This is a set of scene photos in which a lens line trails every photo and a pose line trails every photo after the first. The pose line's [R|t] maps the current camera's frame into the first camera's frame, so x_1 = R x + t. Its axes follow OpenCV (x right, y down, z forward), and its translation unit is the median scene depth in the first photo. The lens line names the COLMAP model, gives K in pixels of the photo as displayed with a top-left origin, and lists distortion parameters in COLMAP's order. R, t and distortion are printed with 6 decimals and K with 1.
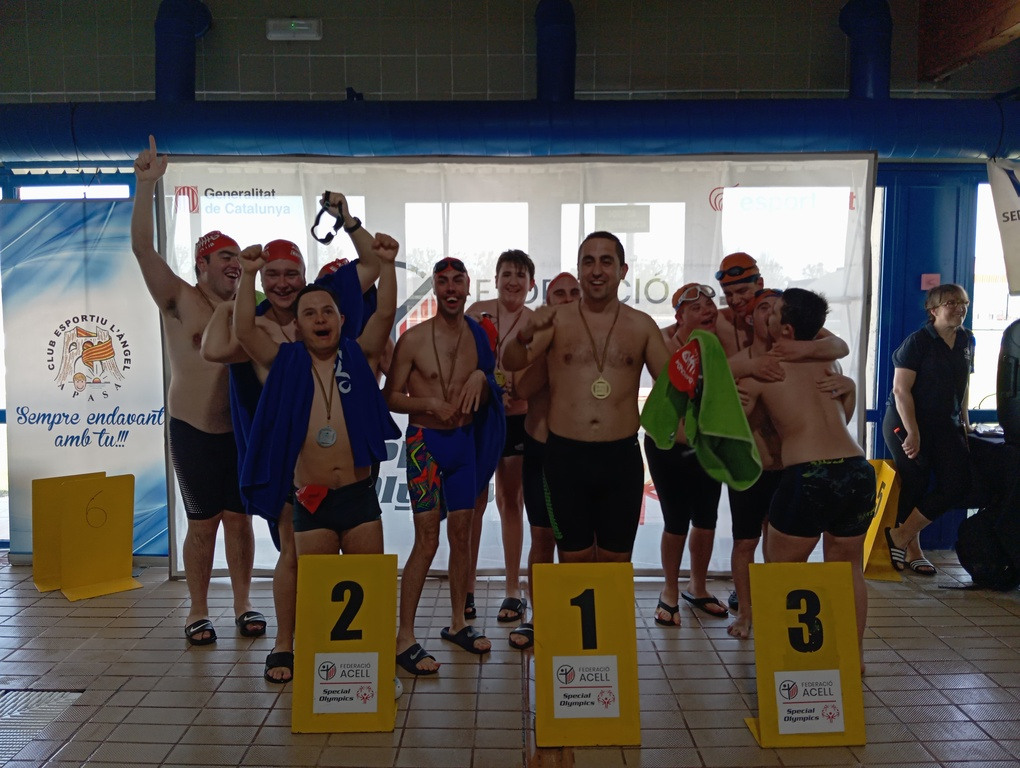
lens RADIAL K [[945.7, 0, 506.4], [0, 945.7, 379.5], [0, 0, 1]] dist [0.029076, -0.124942]
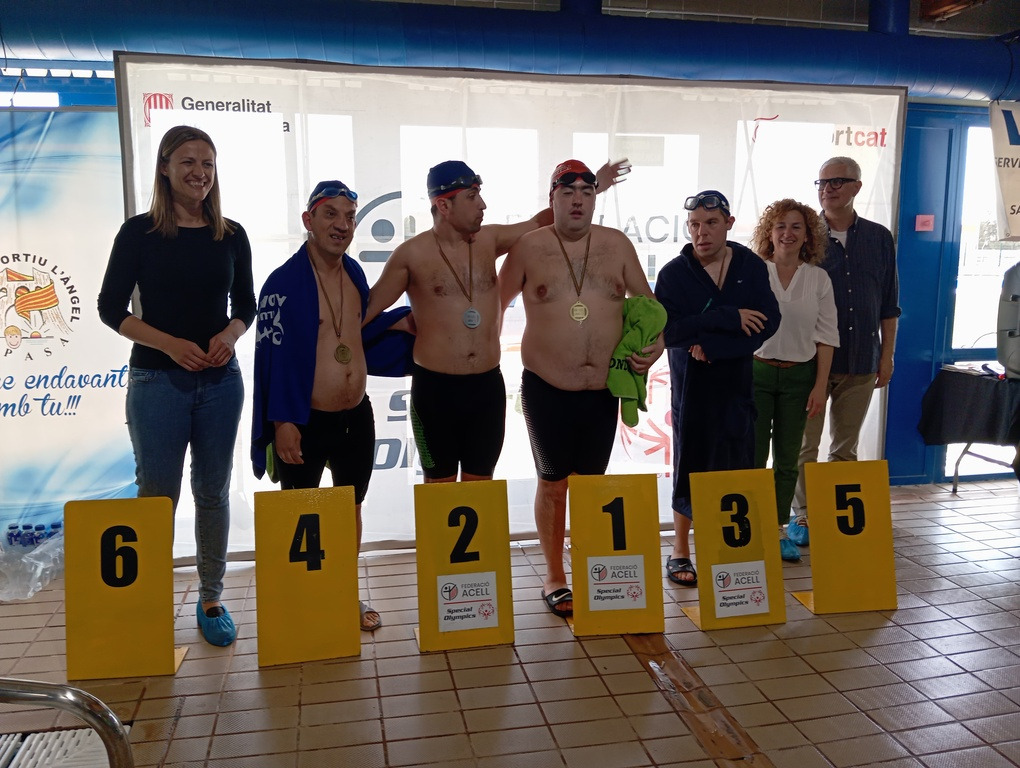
lens RADIAL K [[945.7, 0, 544.2], [0, 945.7, 384.9], [0, 0, 1]] dist [0.029076, -0.124942]
pose [[0.972256, -0.029130, 0.232098, -0.198545], [0.012013, 0.997124, 0.074824, -0.011329], [-0.233610, -0.069960, 0.969810, 0.111704]]
